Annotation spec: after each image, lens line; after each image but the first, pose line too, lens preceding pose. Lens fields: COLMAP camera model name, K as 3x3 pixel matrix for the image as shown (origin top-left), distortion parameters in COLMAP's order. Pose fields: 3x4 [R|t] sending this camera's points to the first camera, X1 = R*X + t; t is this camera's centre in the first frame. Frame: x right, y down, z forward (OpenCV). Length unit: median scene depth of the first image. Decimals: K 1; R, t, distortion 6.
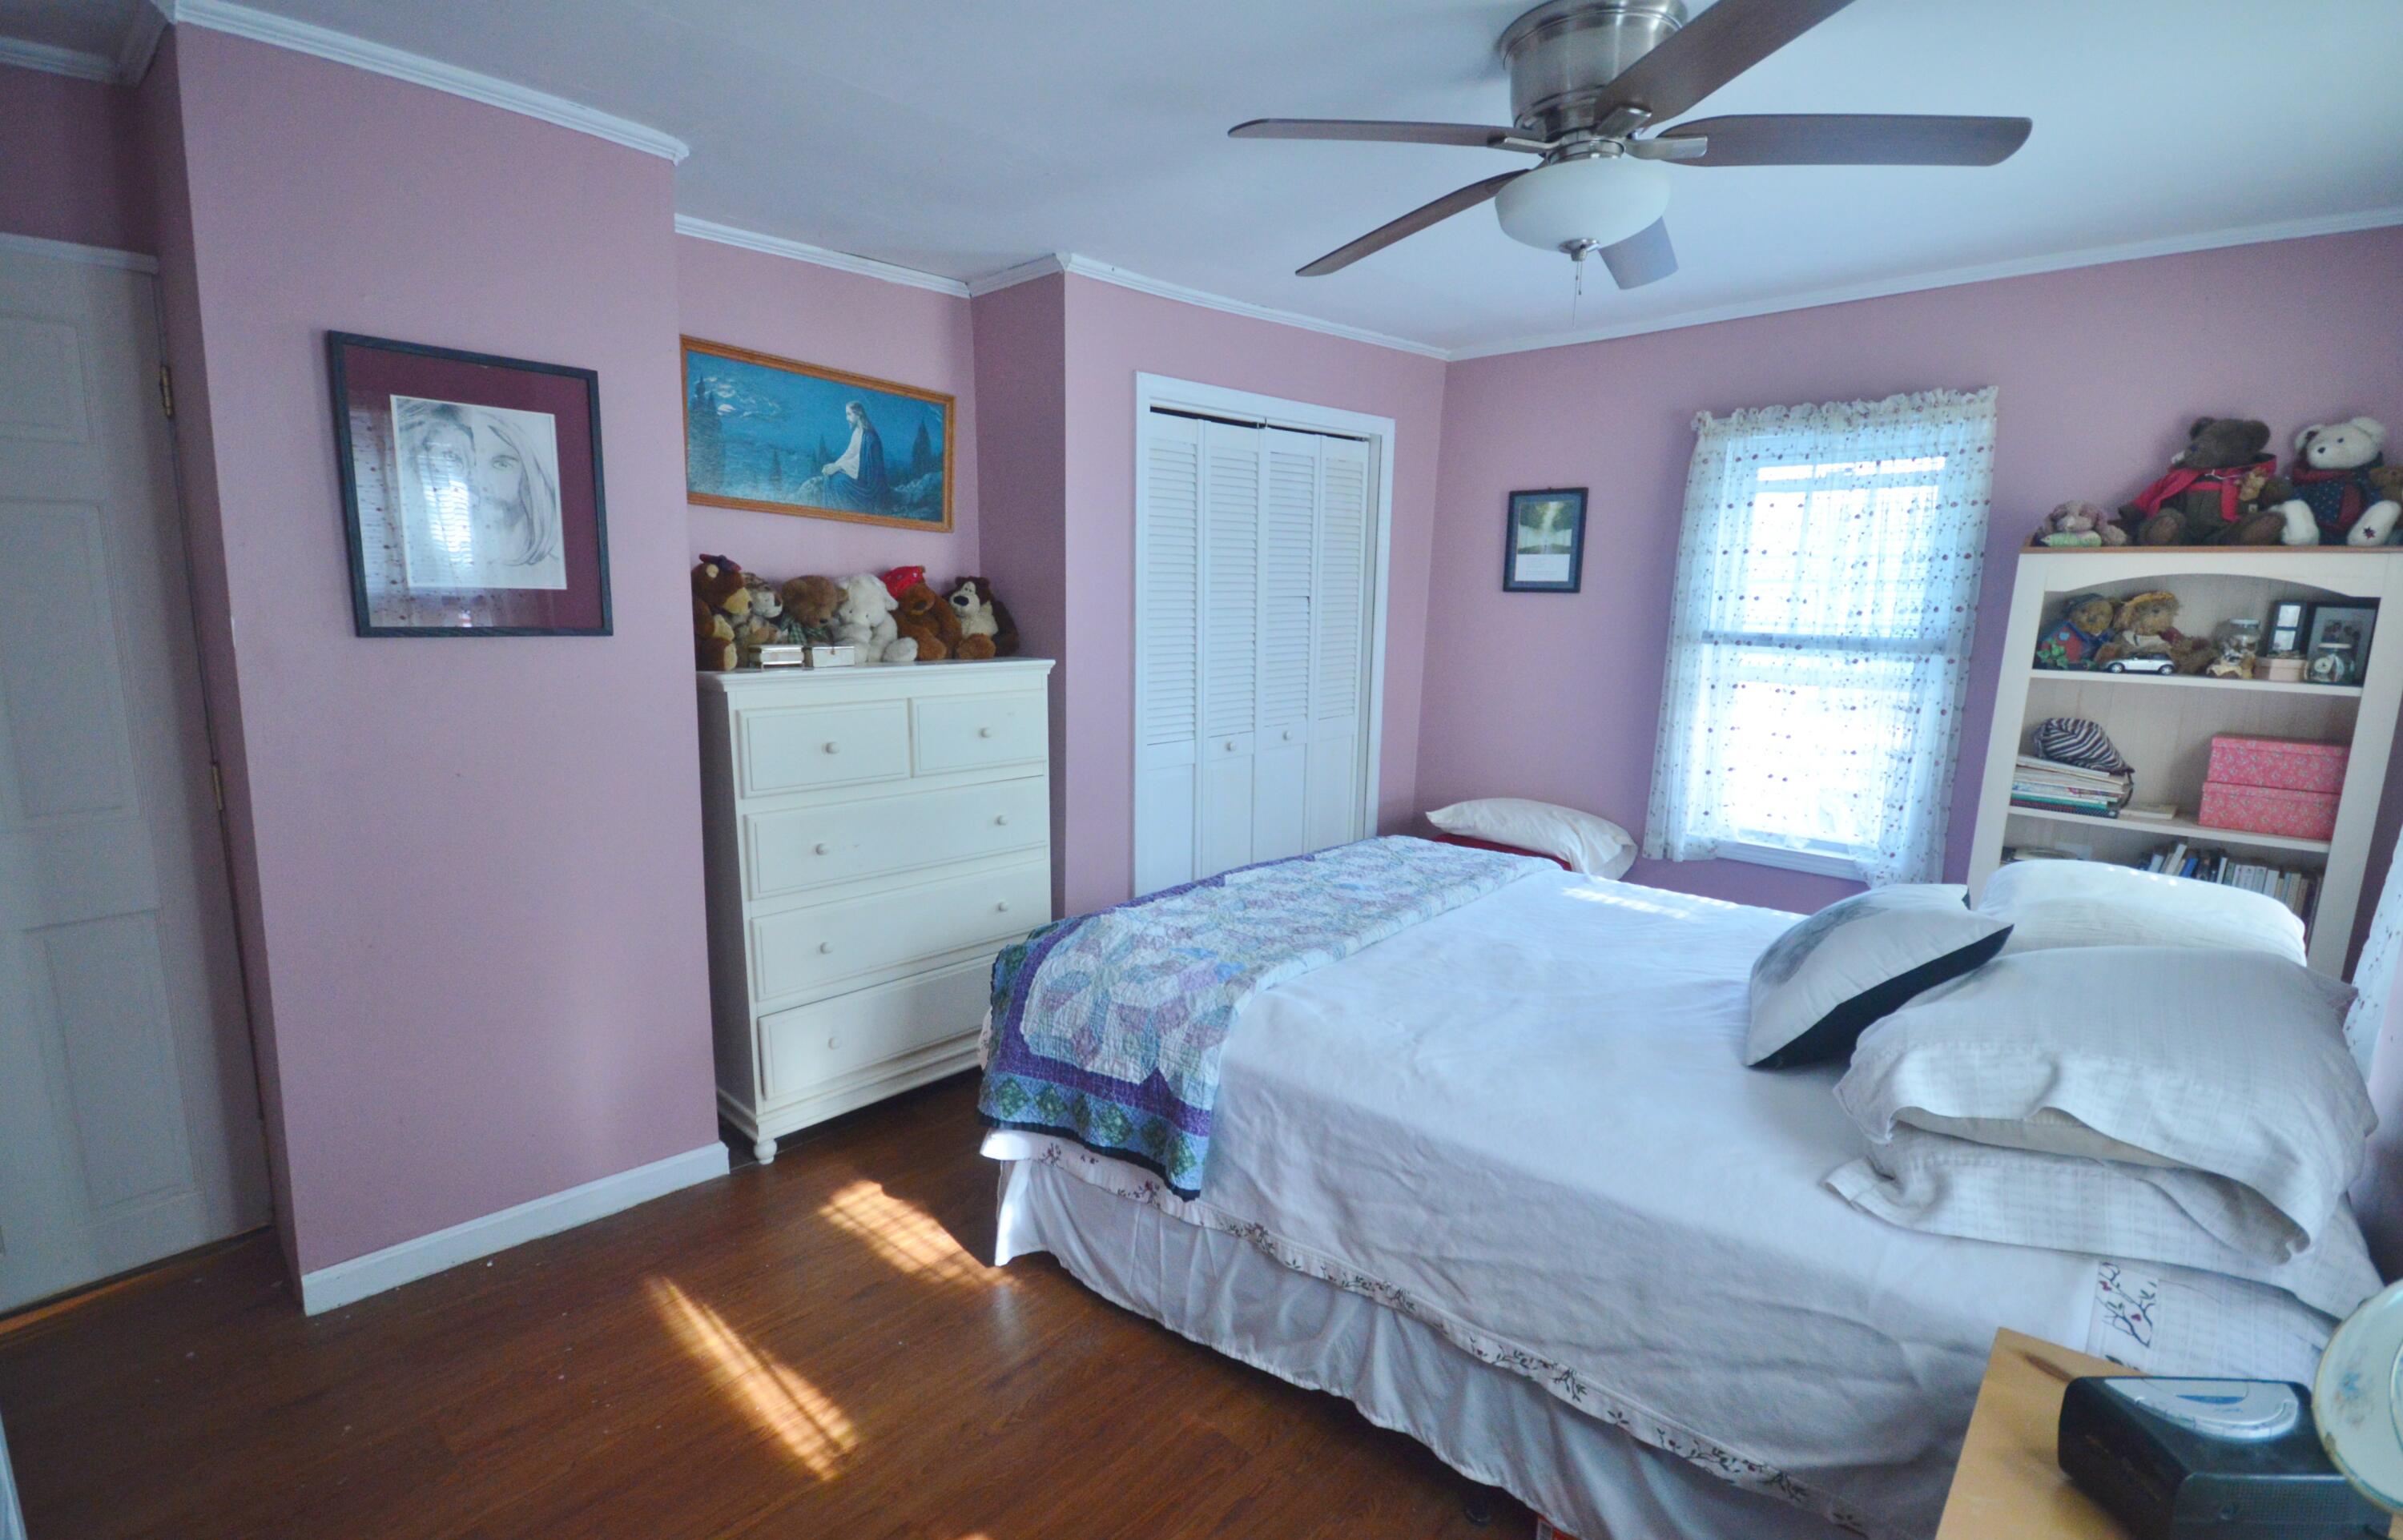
lens RADIAL K [[1093.4, 0, 1196.1], [0, 1093.4, 775.8], [0, 0, 1]] dist [-0.002853, -0.001365]
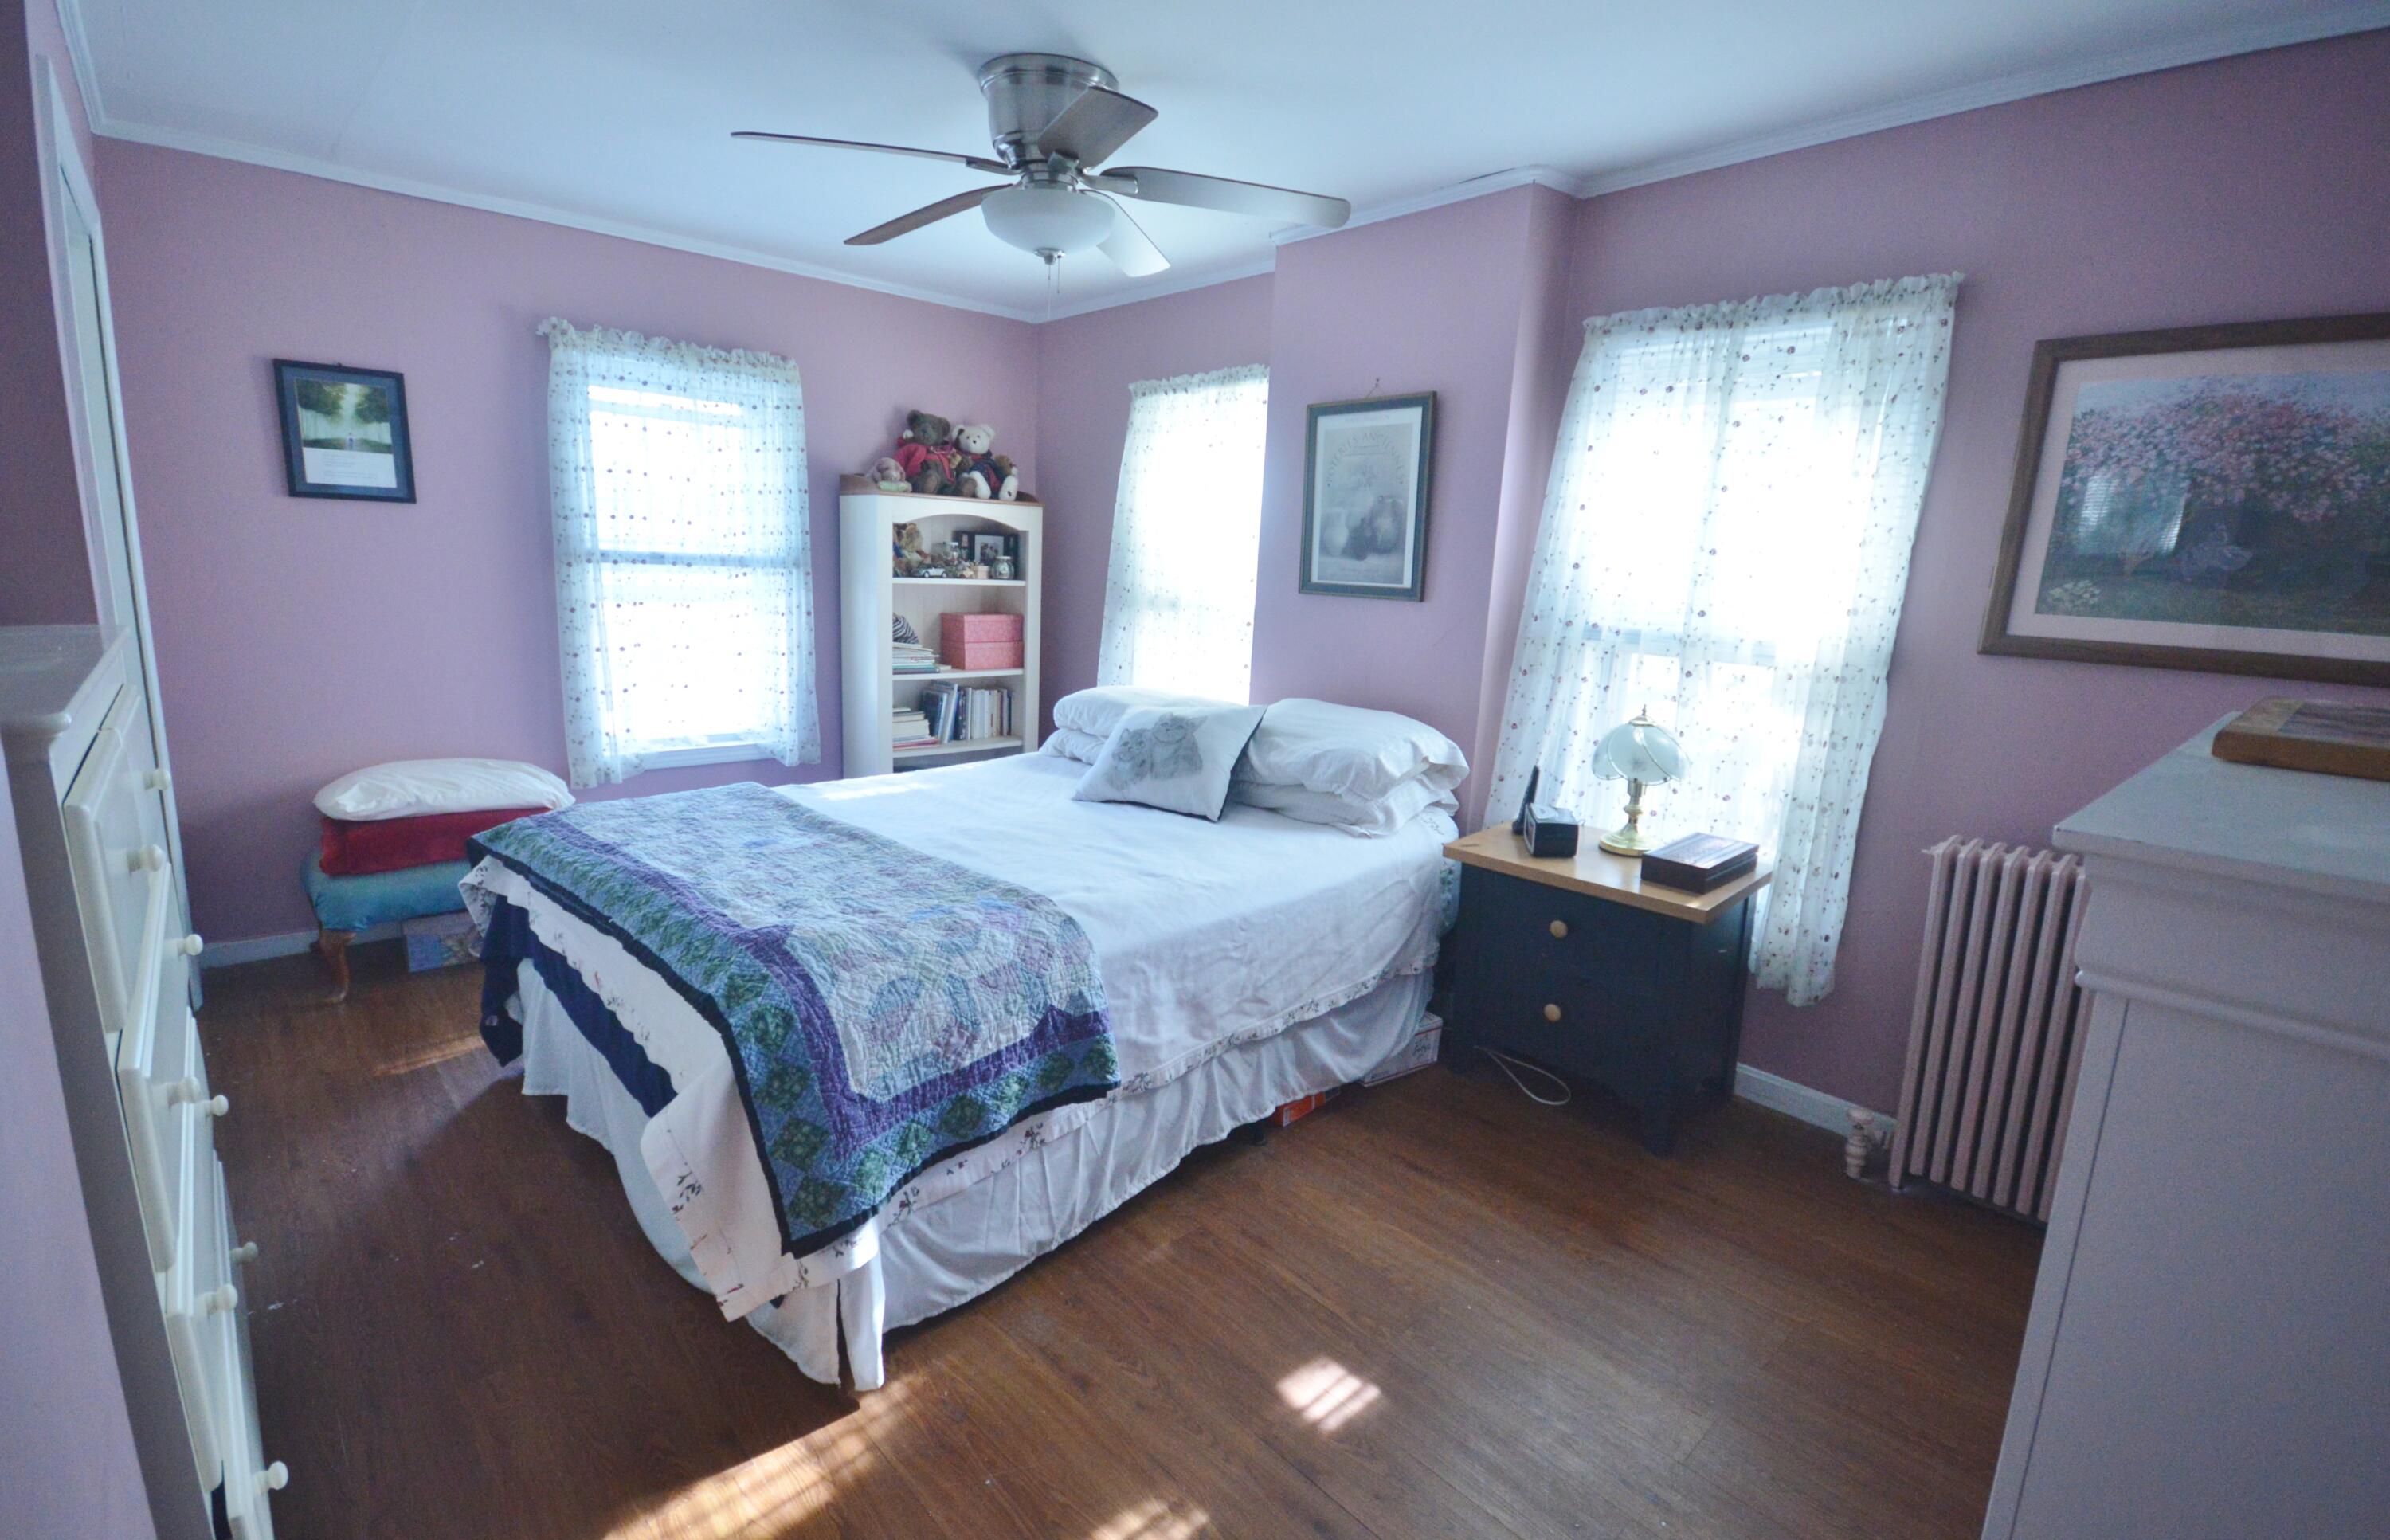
lens RADIAL K [[1087.6, 0, 1193.6], [0, 1087.6, 768.9], [0, 0, 1]] dist [-0.002853, -0.001365]
pose [[0.067516, -0.204084, 0.976622, -0.784972], [0.122995, 0.973092, 0.194843, -0.100686], [-0.990108, 0.106964, 0.090800, 0.616875]]
